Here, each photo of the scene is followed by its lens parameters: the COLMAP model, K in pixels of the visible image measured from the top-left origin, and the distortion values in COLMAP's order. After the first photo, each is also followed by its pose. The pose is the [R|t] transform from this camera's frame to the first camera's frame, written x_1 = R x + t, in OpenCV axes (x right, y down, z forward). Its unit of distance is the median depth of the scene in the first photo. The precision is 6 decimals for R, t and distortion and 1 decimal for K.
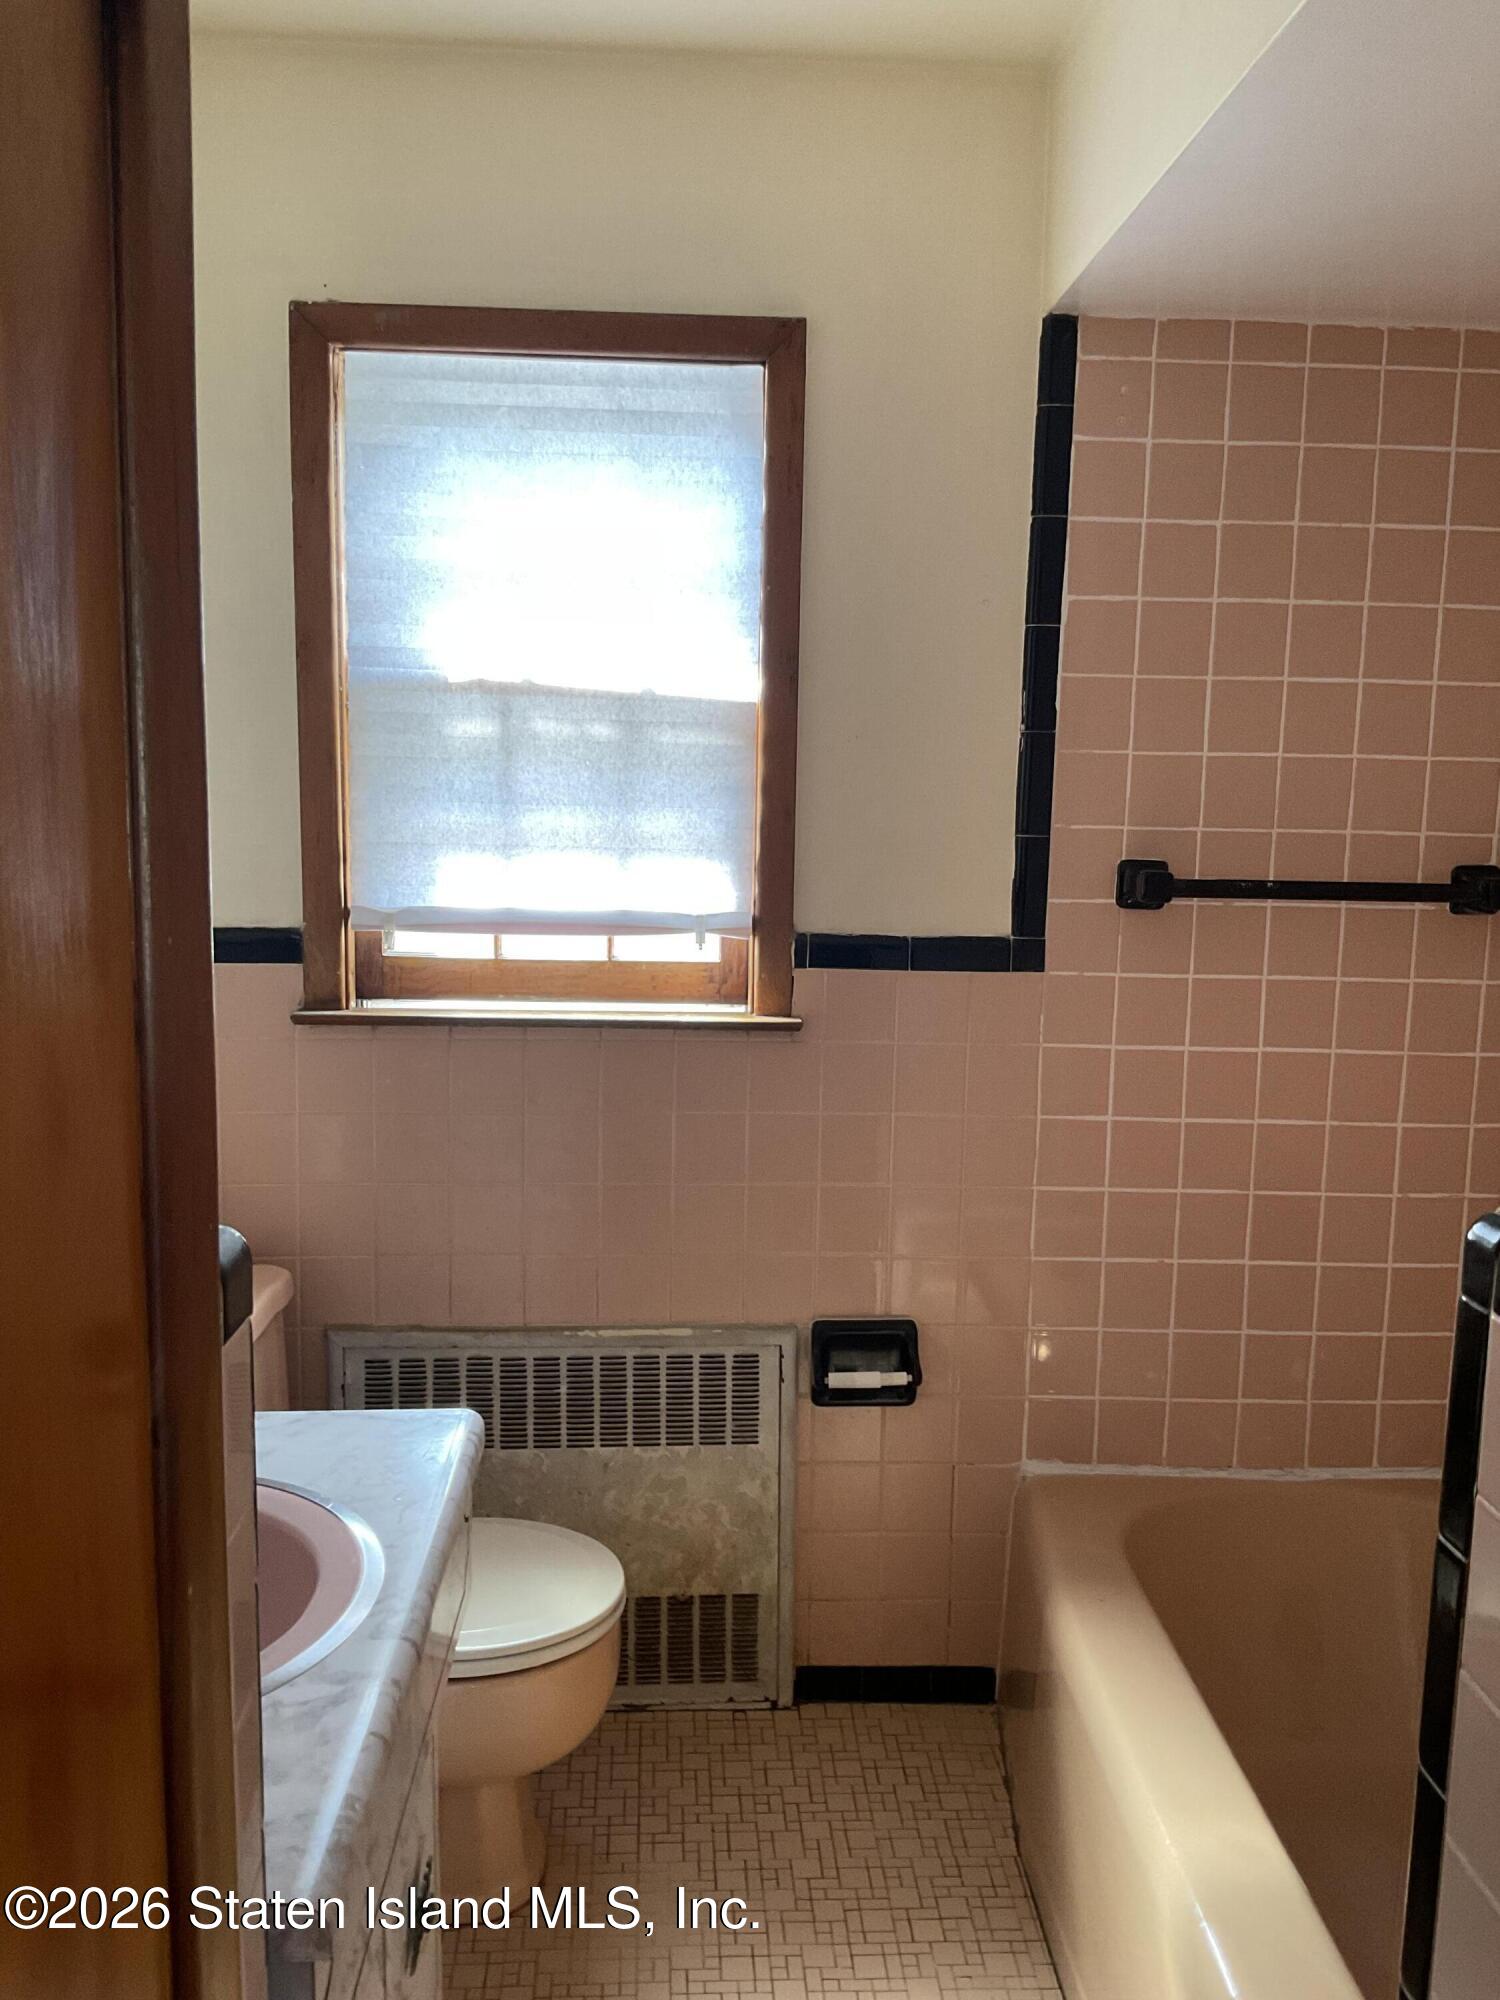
lens RADIAL K [[1647.3, 0, 755.7], [0, 1647.3, 991.0], [0, 0, 1]] dist [0.101284, -0.206411]
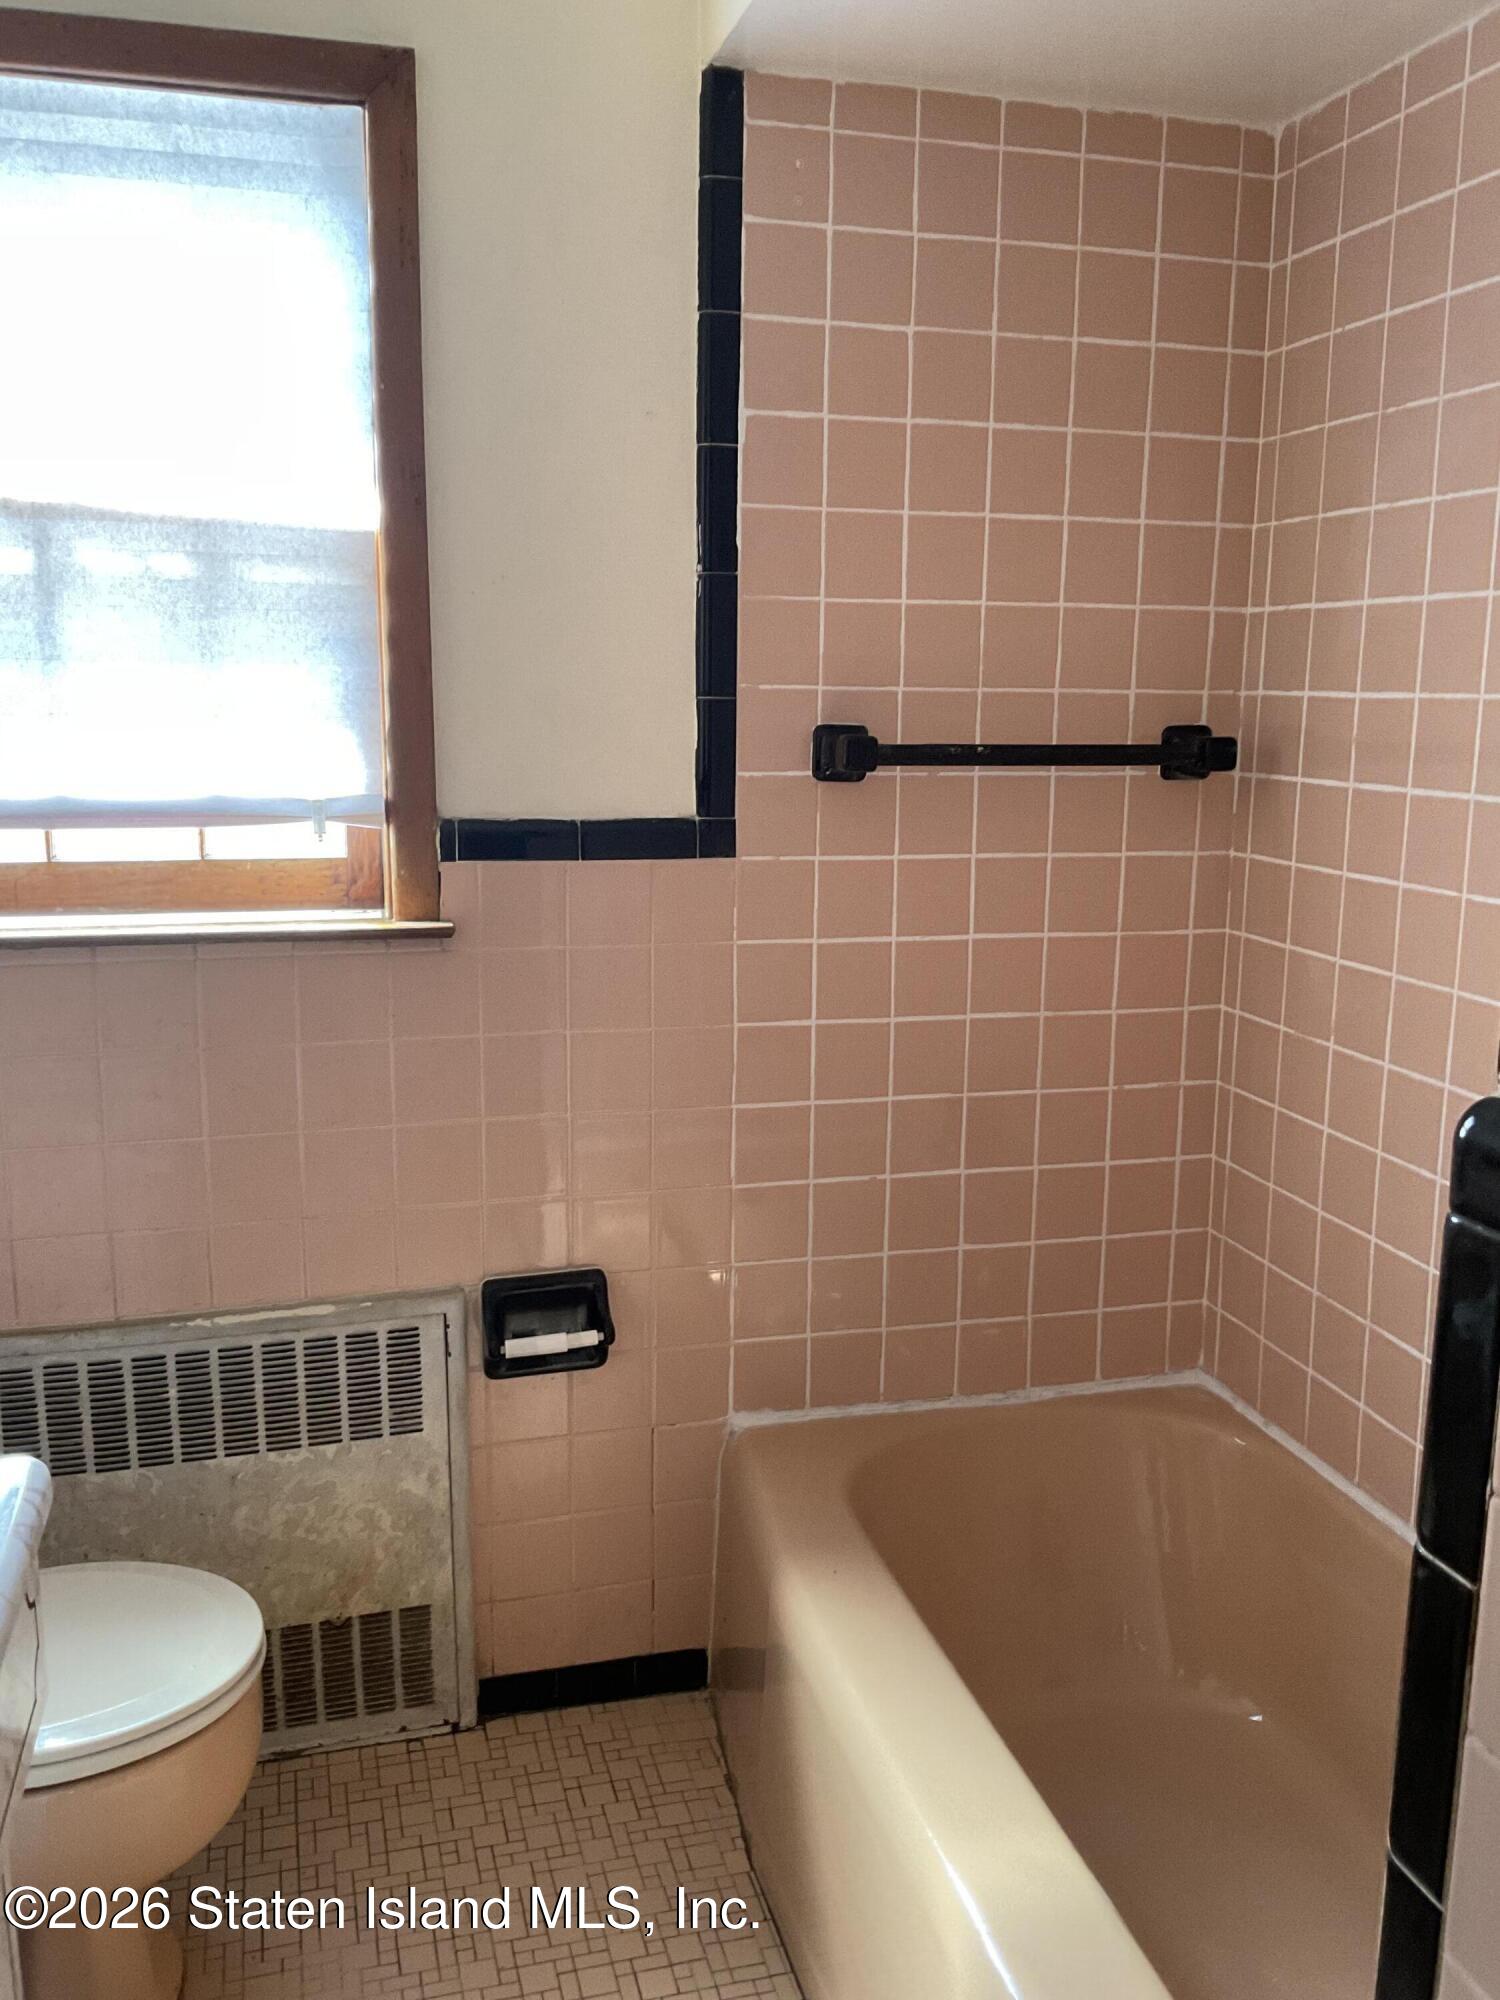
lens RADIAL K [[1647.3, 0, 755.7], [0, 1647.3, 991.0], [0, 0, 1]] dist [0.101284, -0.206411]
pose [[0.974565, -0.050304, 0.218388, -0.006708], [0.039429, 0.997769, 0.053875, 0.012080], [-0.220611, -0.043894, 0.974374, 0.154908]]
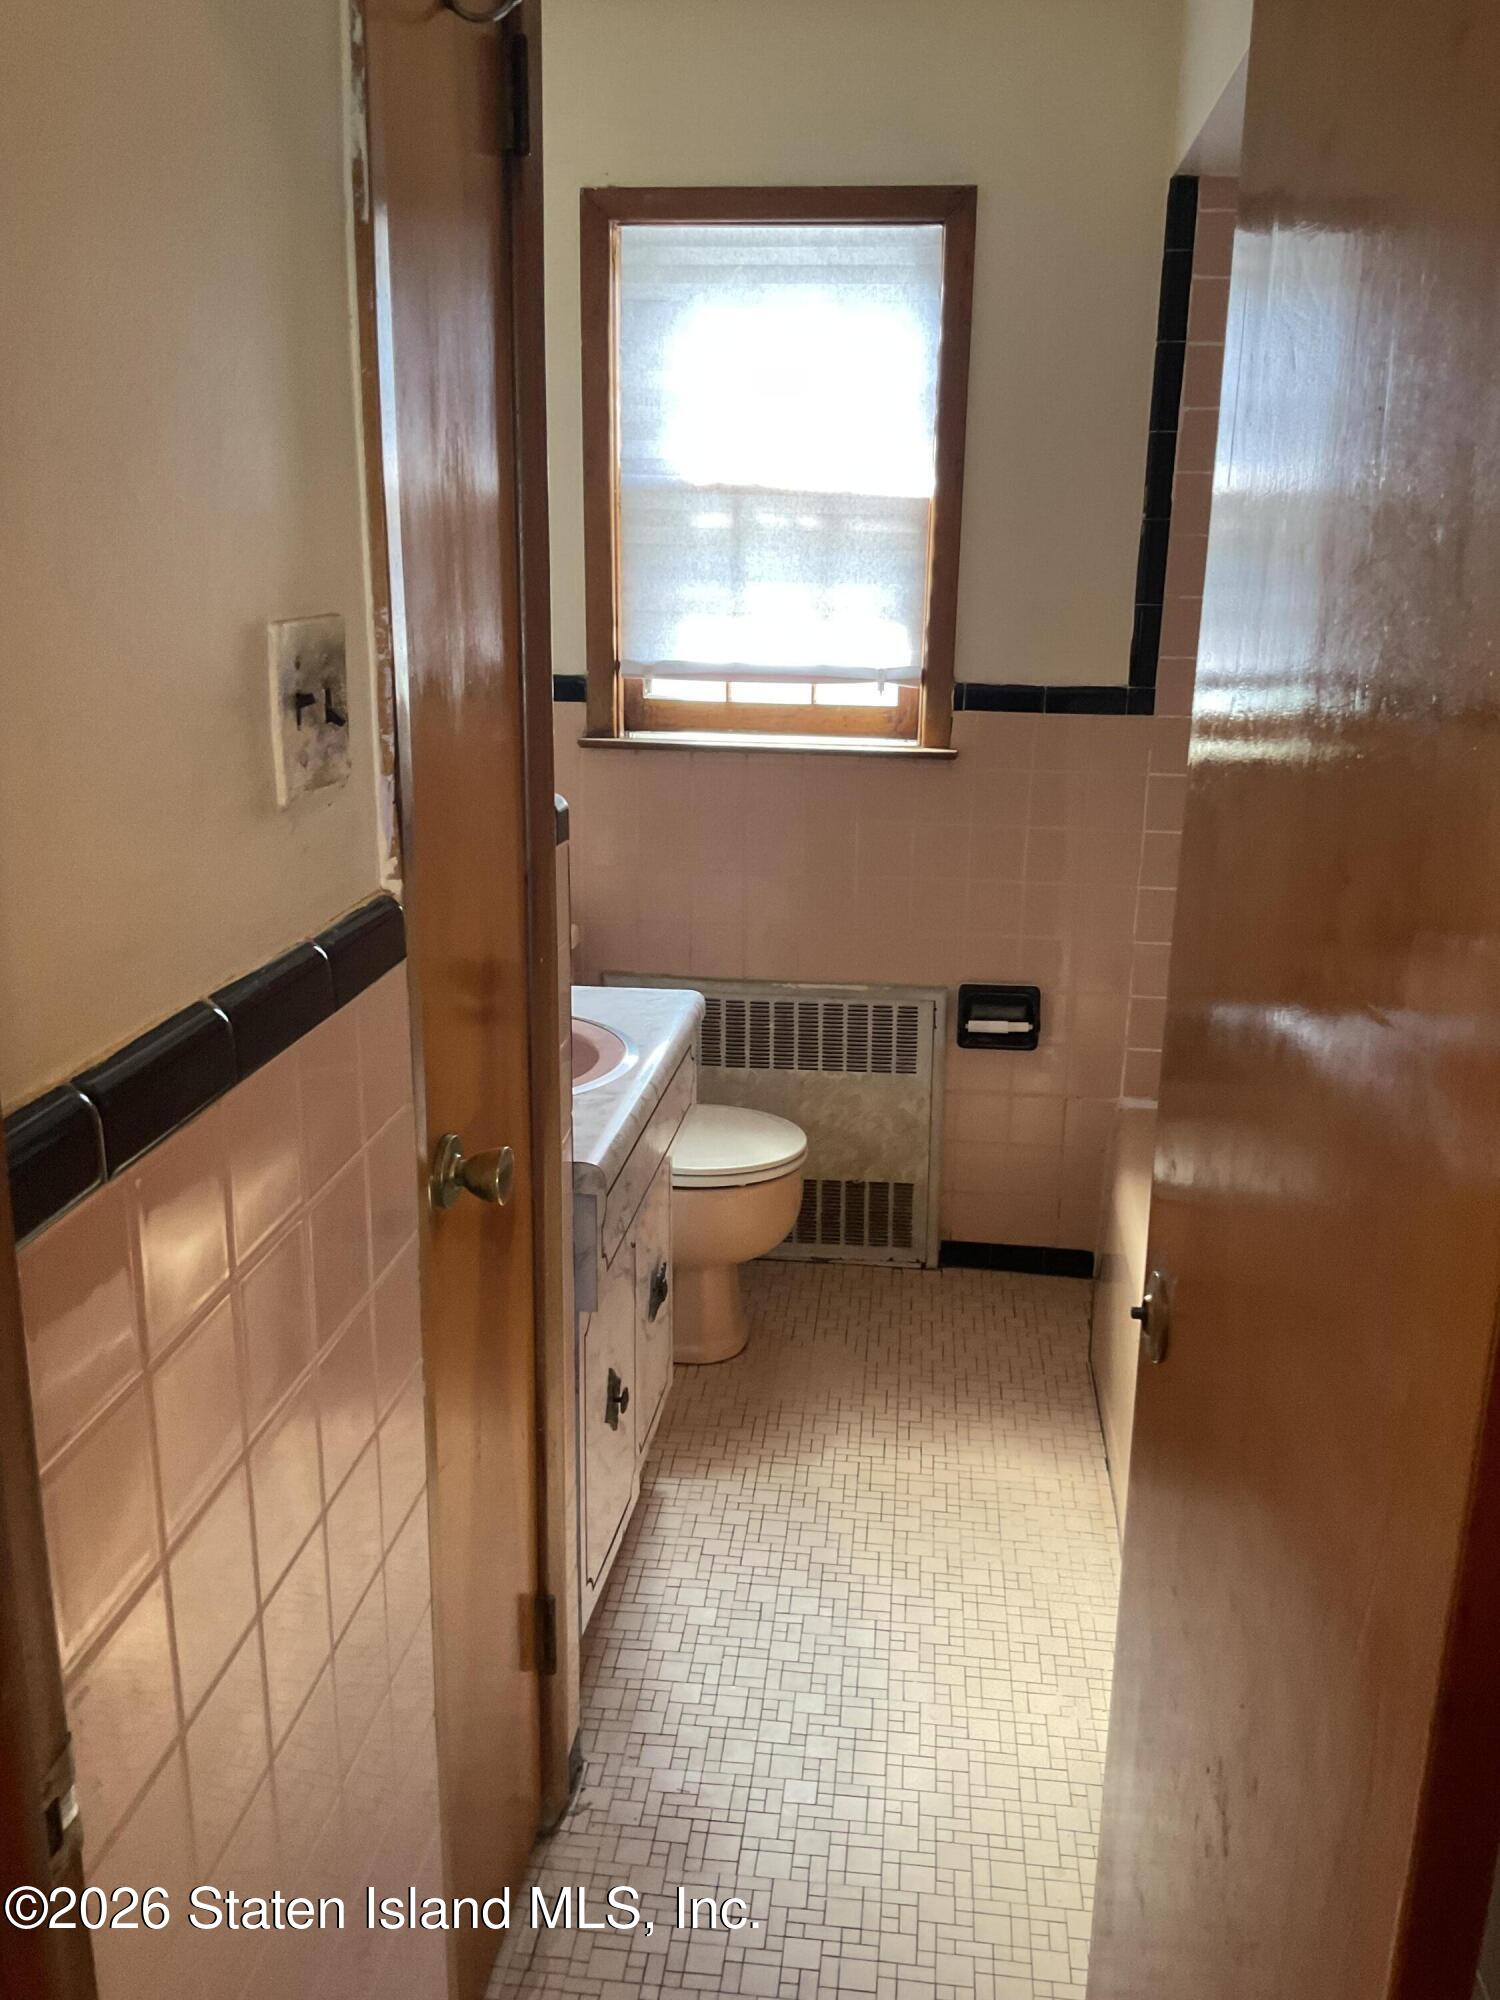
lens RADIAL K [[1647.3, 0, 755.7], [0, 1647.3, 991.0], [0, 0, 1]] dist [0.101284, -0.206411]
pose [[0.987223, 0.037712, -0.154818, 0.078677], [-0.018716, 0.992308, 0.122371, 0.047967], [0.158242, -0.117910, 0.980335, -0.319247]]
